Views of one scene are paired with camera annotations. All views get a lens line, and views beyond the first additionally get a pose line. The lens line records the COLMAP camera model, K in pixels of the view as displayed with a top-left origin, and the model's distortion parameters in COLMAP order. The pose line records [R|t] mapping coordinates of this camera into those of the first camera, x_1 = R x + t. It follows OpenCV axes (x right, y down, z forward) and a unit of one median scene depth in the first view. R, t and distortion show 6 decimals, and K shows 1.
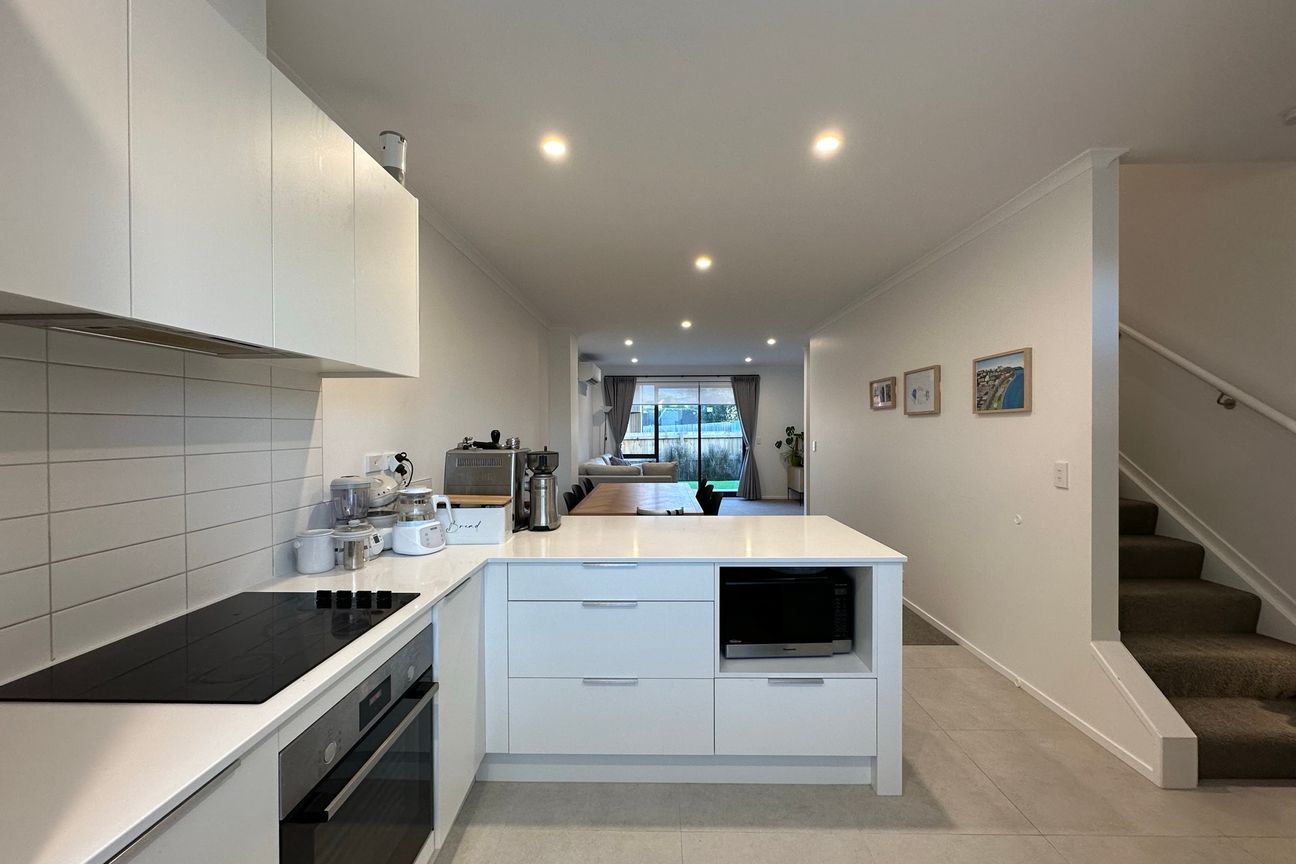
lens RADIAL K [[516.1, 0, 641.2], [0, 516.1, 432.3], [0, 0, 1]] dist [-0.002055, 0.000201]
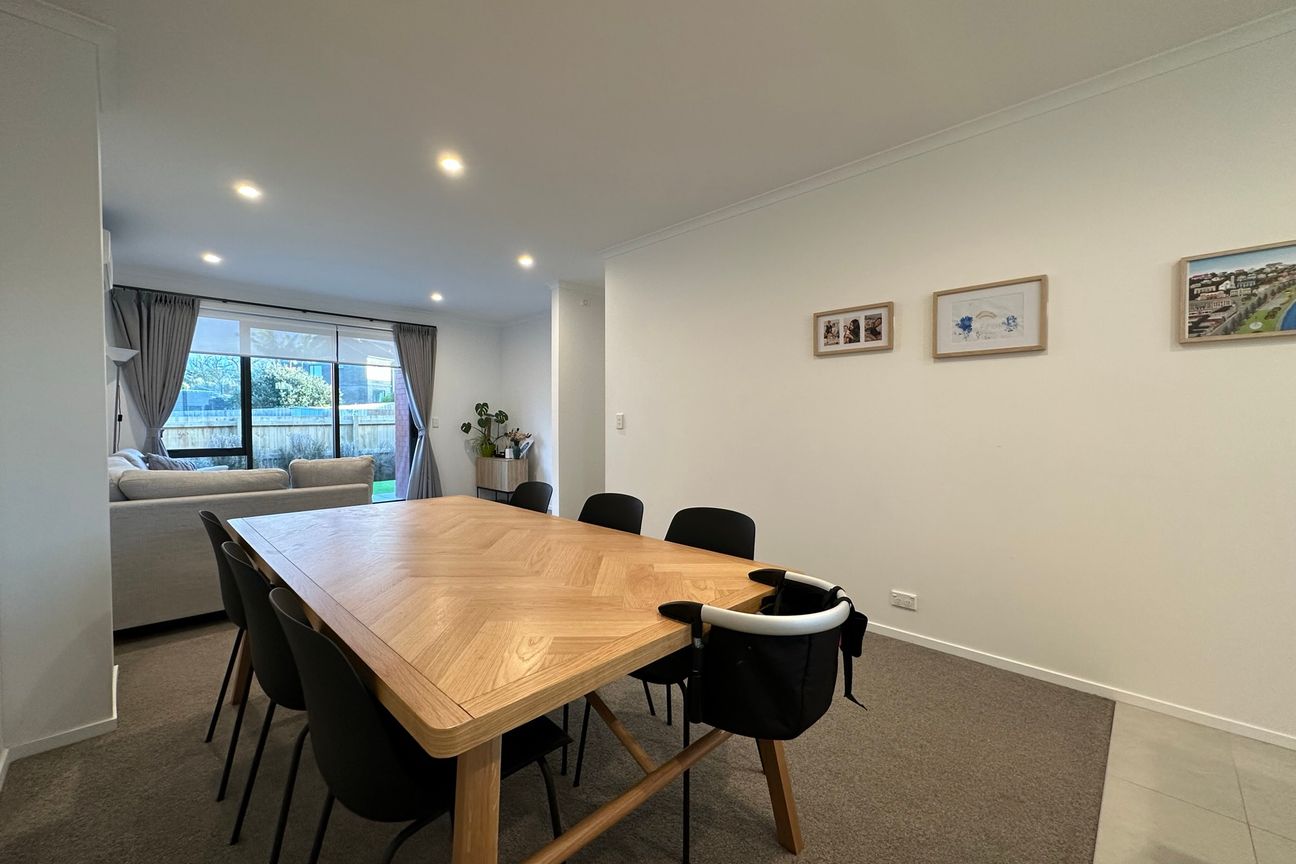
lens RADIAL K [[516.1, 0, 649.1], [0, 516.1, 431.7], [0, 0, 1]] dist [-0.002055, 0.000201]
pose [[0.678271, -0.011857, 0.734716, -0.085684], [0.002896, 0.999905, 0.013464, 0.019773], [-0.734806, -0.007004, 0.678241, 0.326146]]
